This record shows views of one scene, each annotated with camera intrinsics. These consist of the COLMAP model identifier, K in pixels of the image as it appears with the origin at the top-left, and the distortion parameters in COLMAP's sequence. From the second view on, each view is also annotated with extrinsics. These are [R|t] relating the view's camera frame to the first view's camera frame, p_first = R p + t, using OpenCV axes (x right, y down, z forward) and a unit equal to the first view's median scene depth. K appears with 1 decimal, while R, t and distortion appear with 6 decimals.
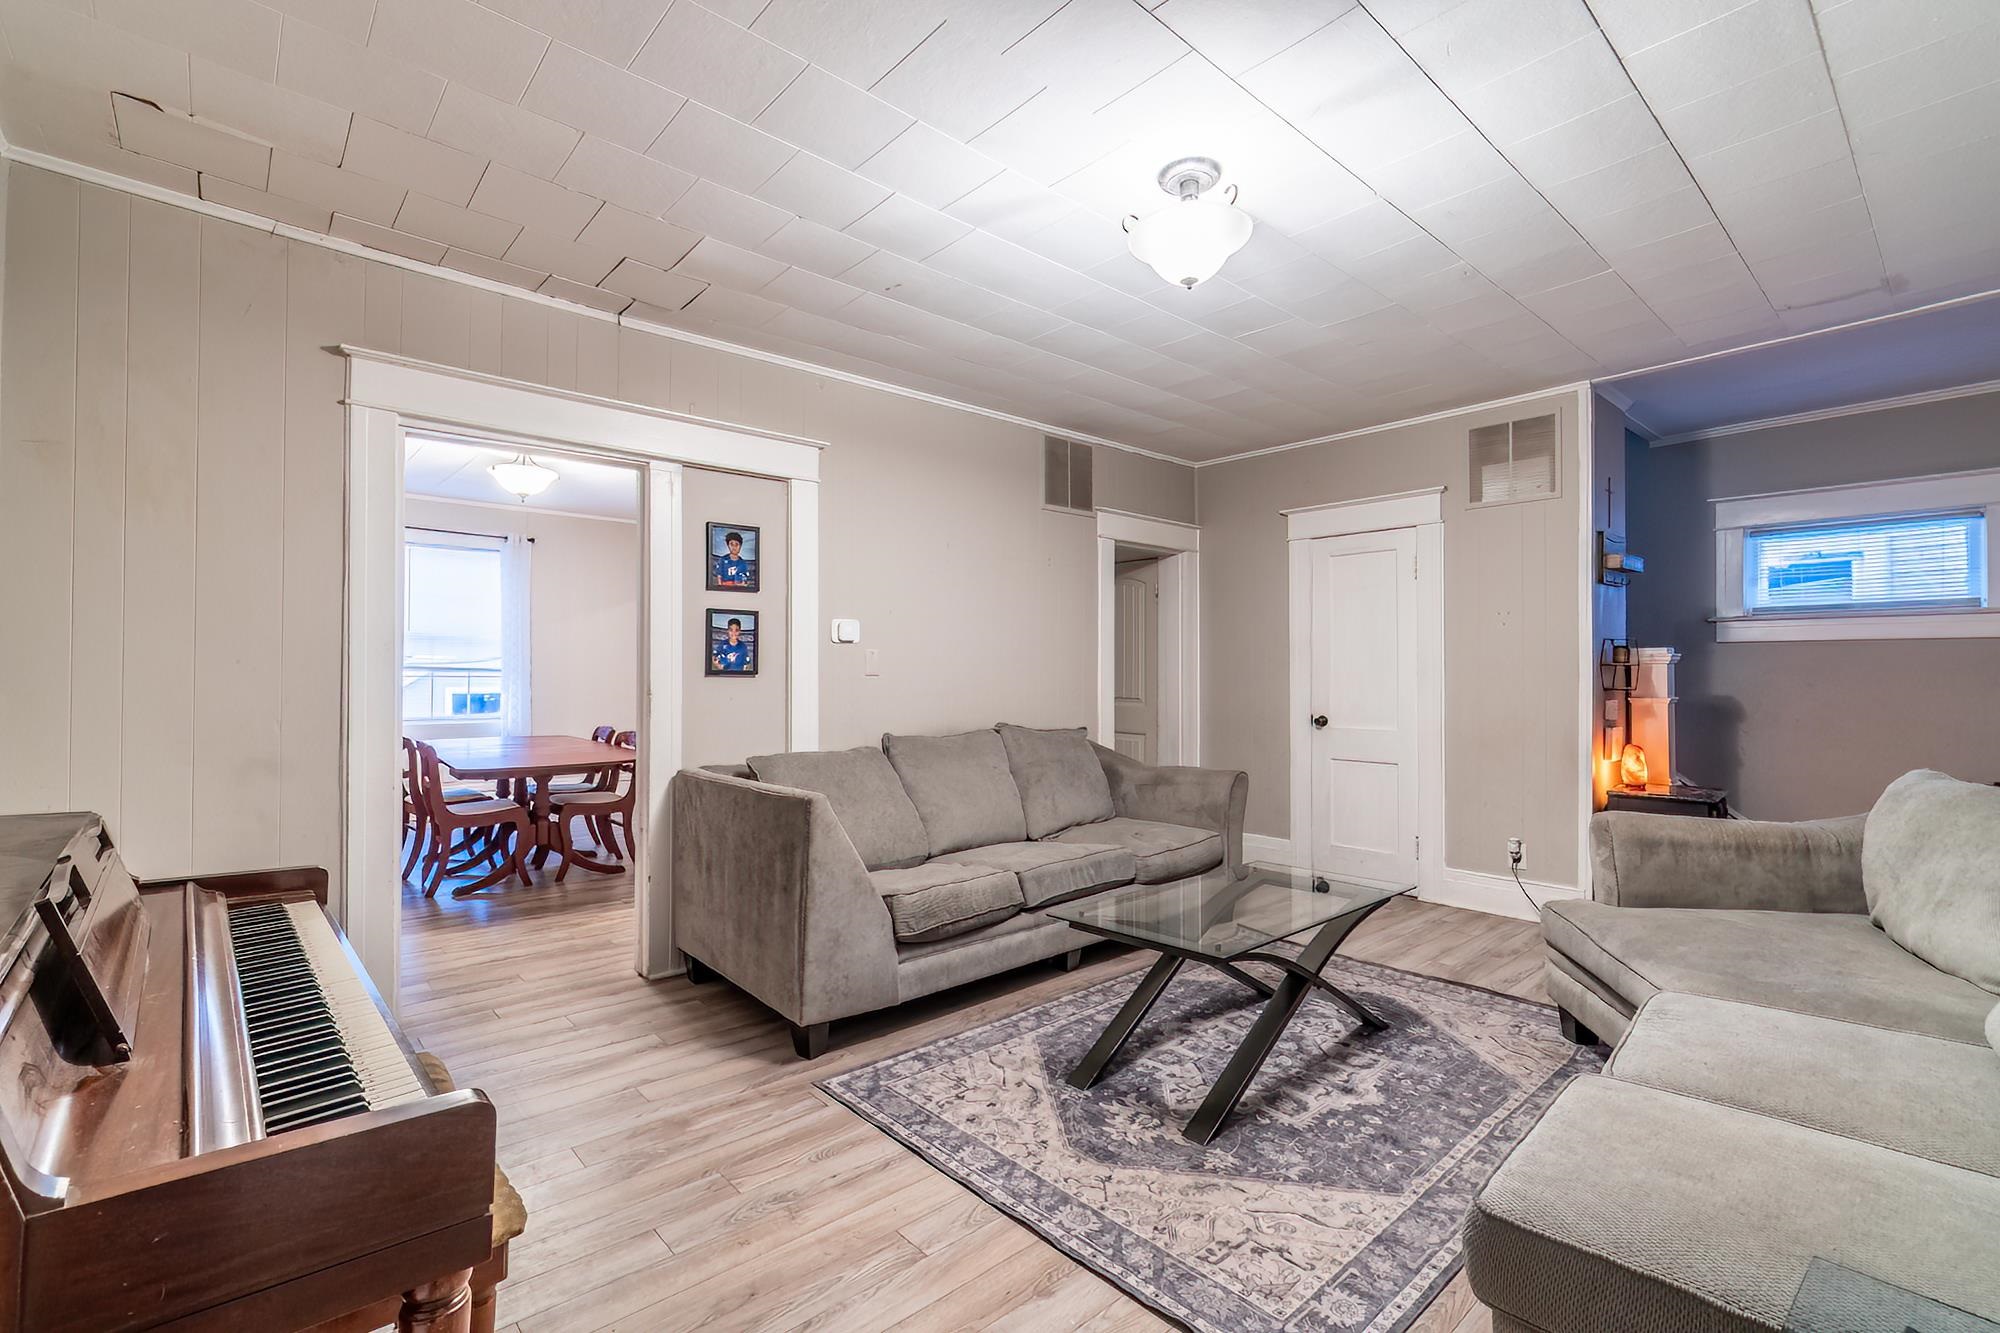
lens RADIAL K [[887.9, 0, 965.1], [0, 887.9, 660.0], [0, 0, 1]] dist [-0.000651, -0.000460]
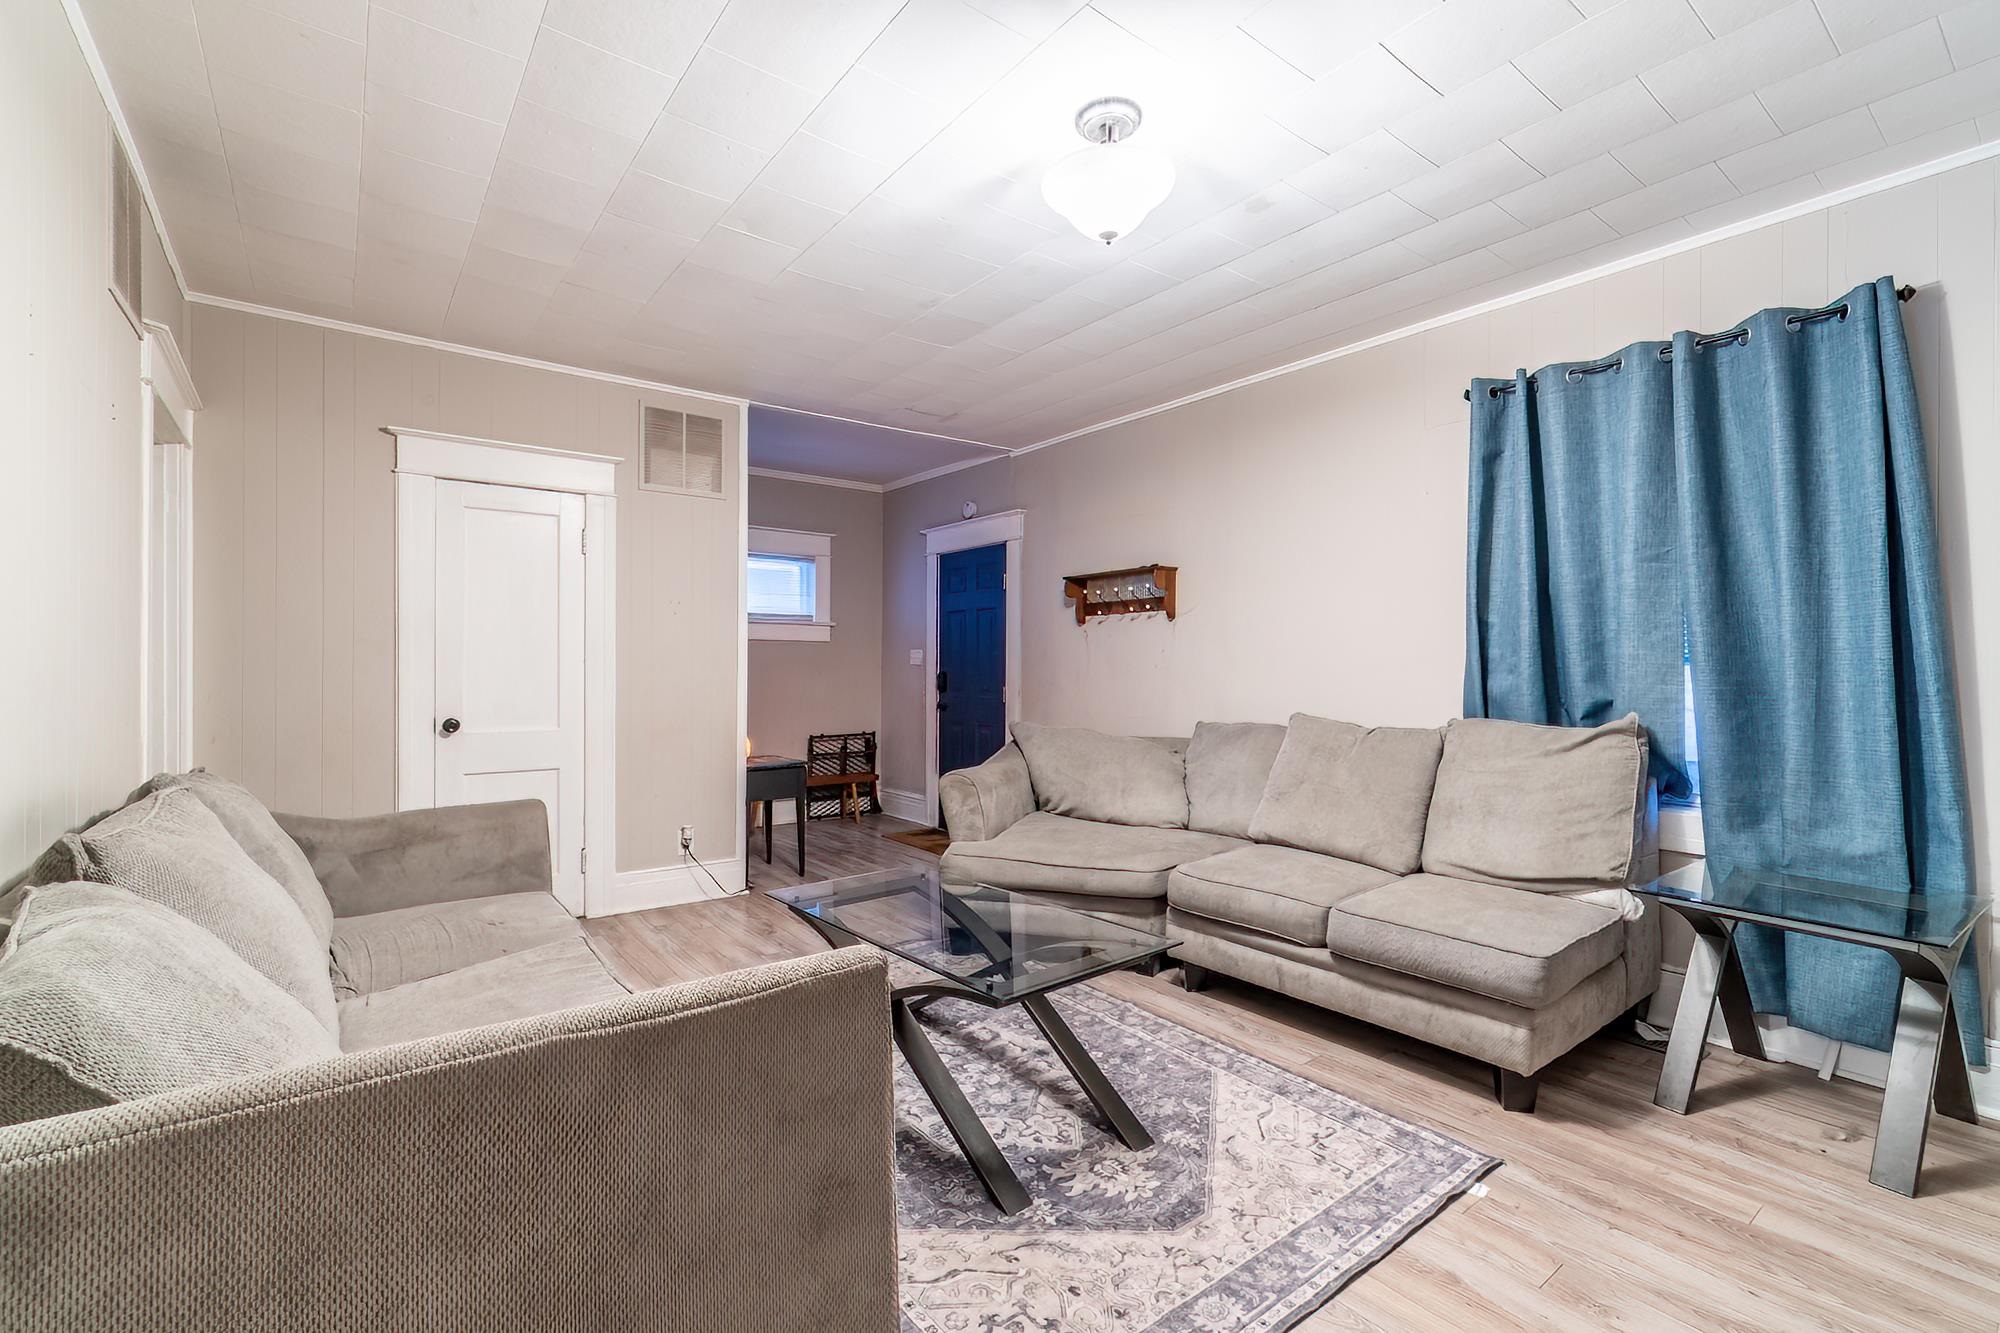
lens RADIAL K [[887.9, 0, 997.9], [0, 887.9, 673.7], [0, 0, 1]] dist [-0.000651, -0.000460]
pose [[0.047997, -0.007858, 0.998817, -0.629856], [-0.019661, 0.999768, 0.008811, 0.018371], [-0.998654, -0.020060, 0.047832, 0.994995]]
